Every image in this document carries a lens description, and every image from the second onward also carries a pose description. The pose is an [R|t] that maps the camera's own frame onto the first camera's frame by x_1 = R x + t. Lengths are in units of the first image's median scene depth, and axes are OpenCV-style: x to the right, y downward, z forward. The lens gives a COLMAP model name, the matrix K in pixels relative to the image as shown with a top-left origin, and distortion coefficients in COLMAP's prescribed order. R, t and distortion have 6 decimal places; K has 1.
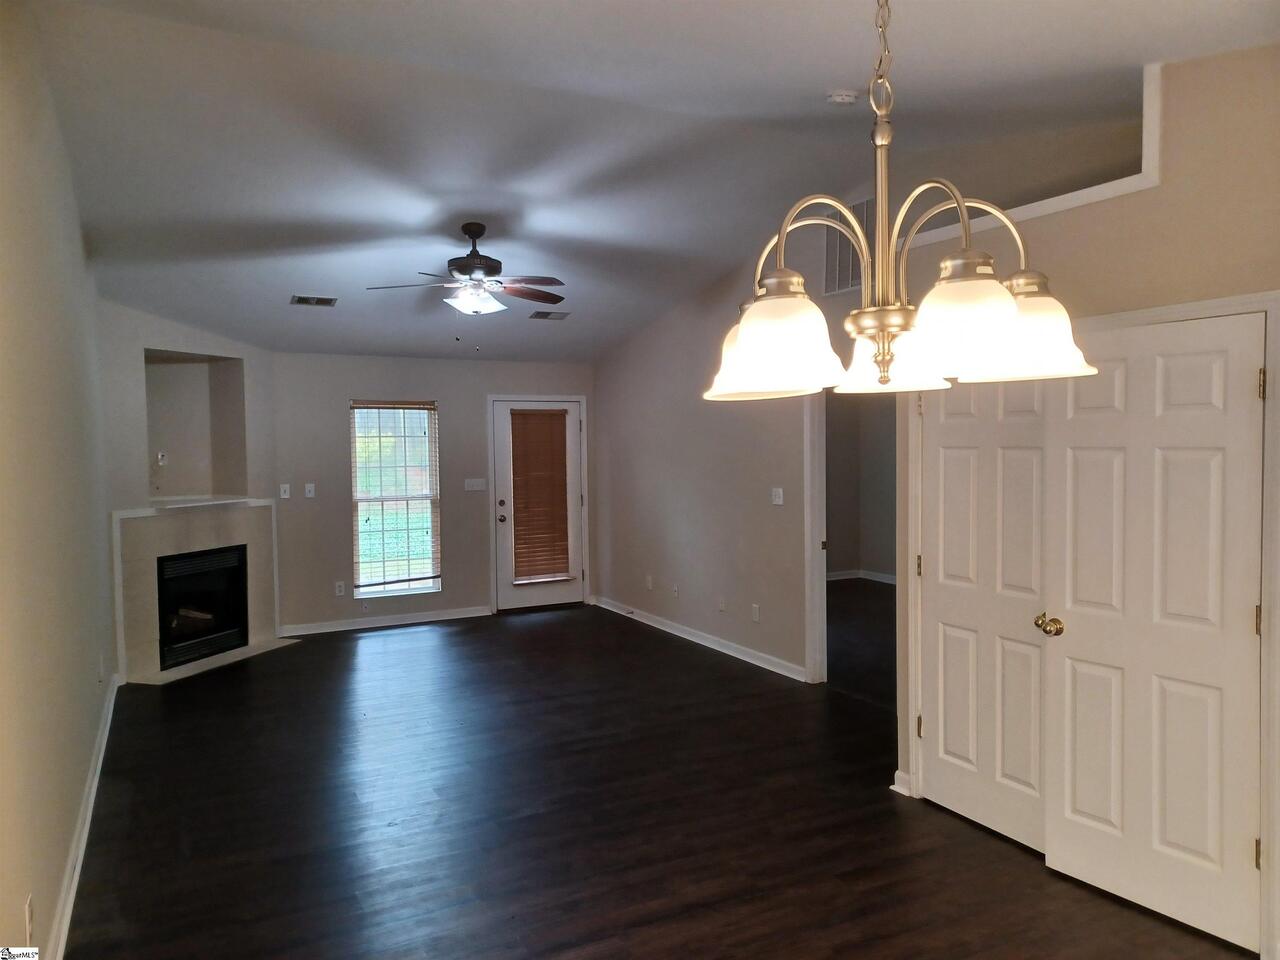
lens RADIAL K [[924.0, 0, 648.0], [0, 924.0, 481.7], [0, 0, 1]] dist [0.046984, -0.036311]
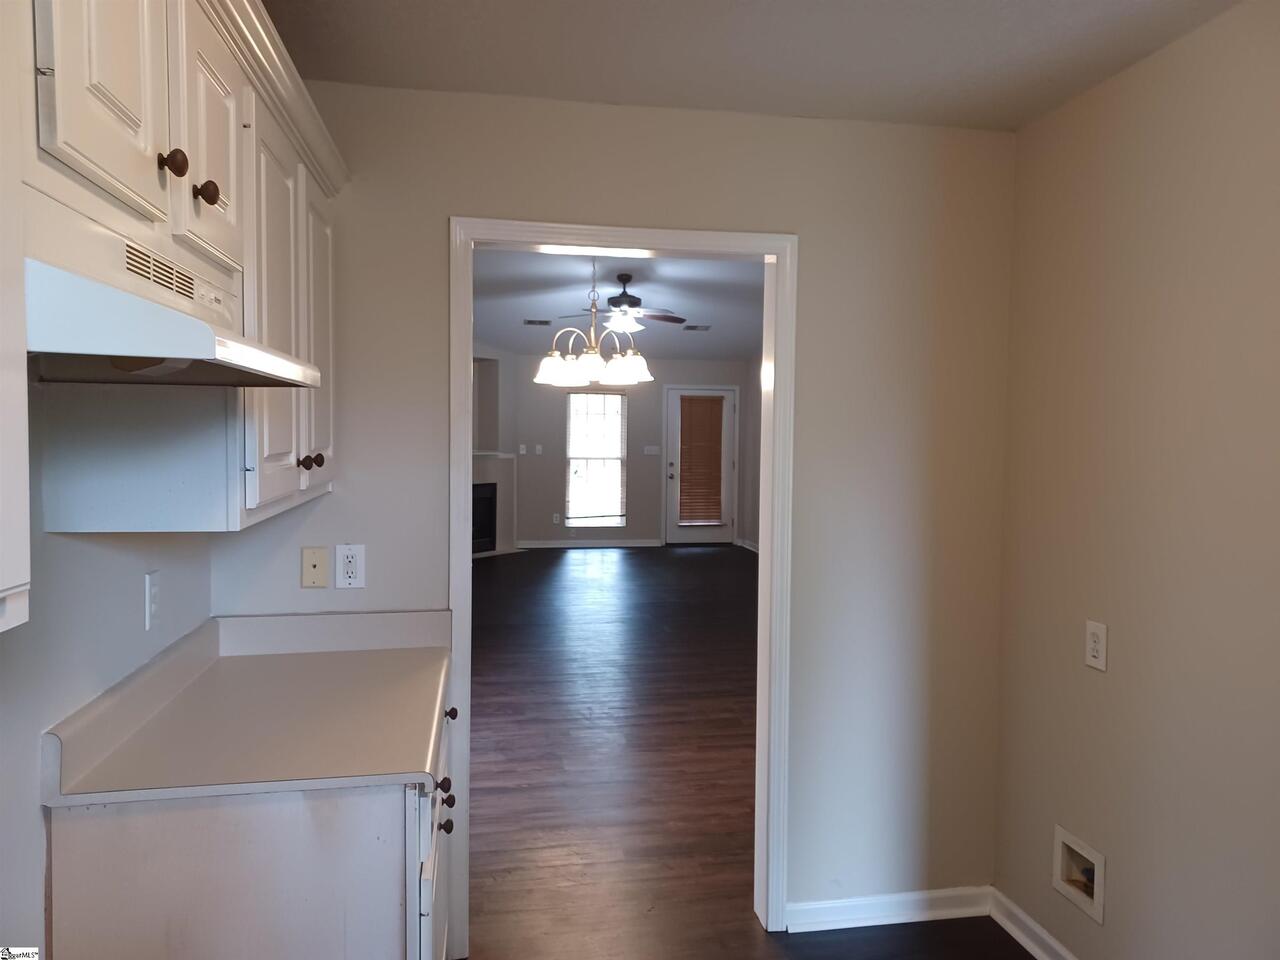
lens RADIAL K [[924.2, 0, 633.6], [0, 924.2, 480.0], [0, 0, 1]] dist [0.052192, -0.030794]
pose [[0.951928, 0.038849, -0.303848, 0.215587], [-0.036478, 0.999244, 0.013479, 0.031355], [0.304142, -0.001747, 0.952625, -0.328803]]
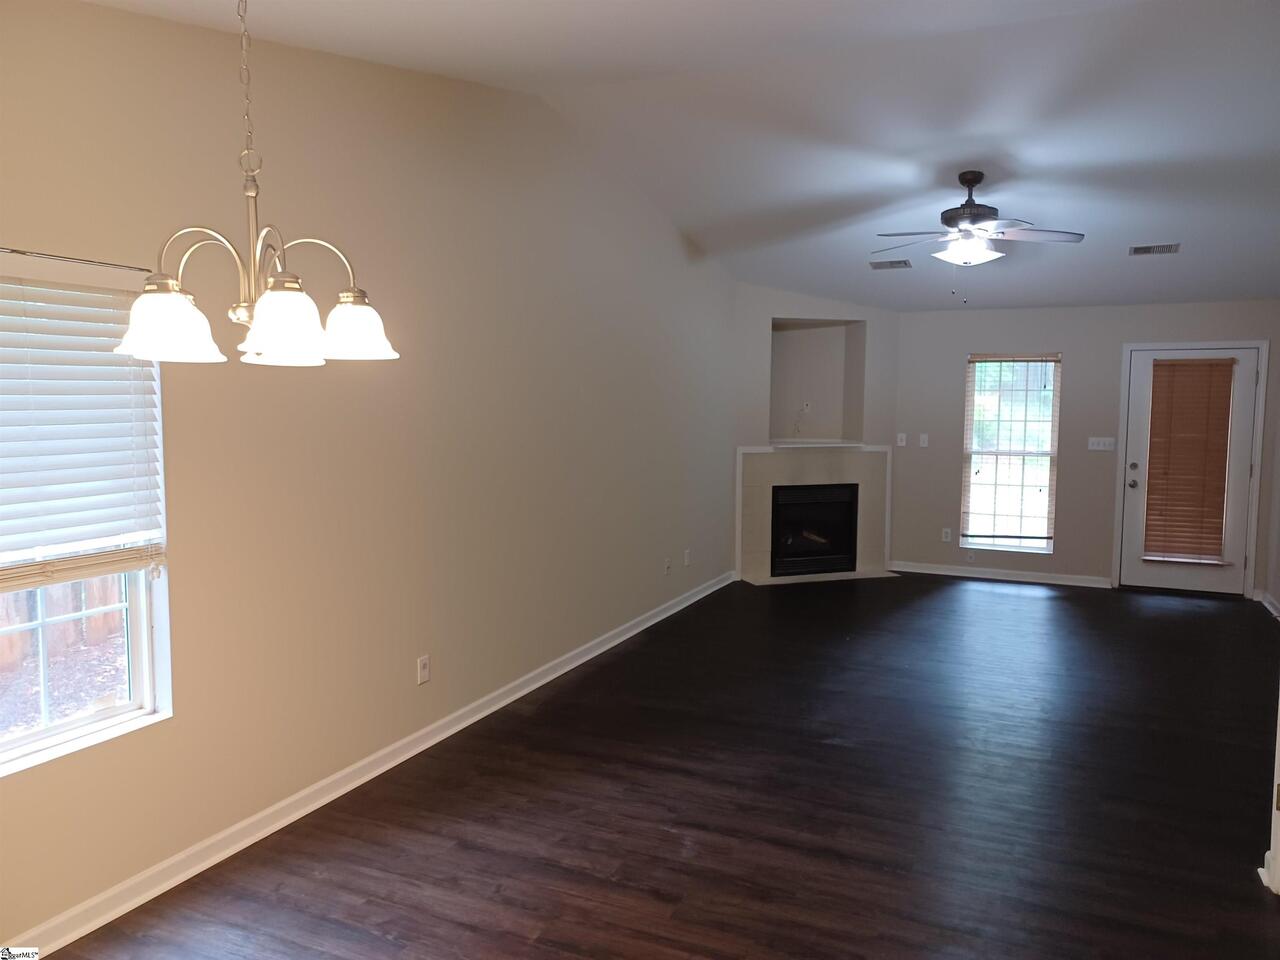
lens RADIAL K [[924.2, 0, 645.8], [0, 924.2, 477.4], [0, 0, 1]] dist [0.052192, -0.030794]
pose [[0.616461, 0.083355, -0.782961, 0.274609], [-0.047906, 0.996509, 0.068371, -0.005589], [0.785927, -0.004639, 0.618302, 0.083509]]
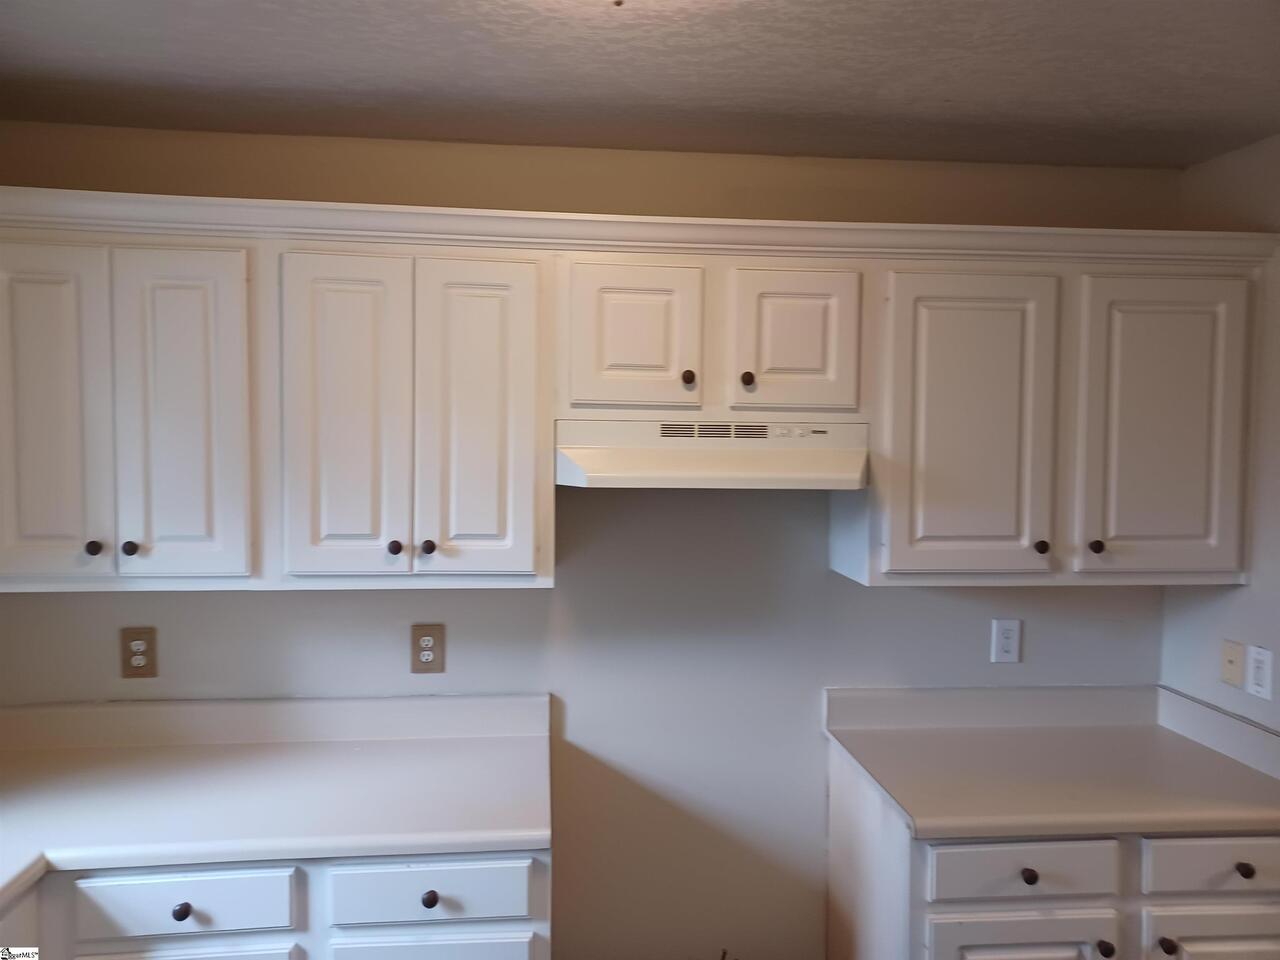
lens RADIAL K [[924.2, 0, 644.0], [0, 924.2, 476.7], [0, 0, 1]] dist [0.052192, -0.030794]
pose [[-0.367660, 0.044393, -0.928900, 0.352950], [-0.048080, 0.996617, 0.066660, 0.000832], [0.928717, 0.069170, -0.364281, -0.136780]]
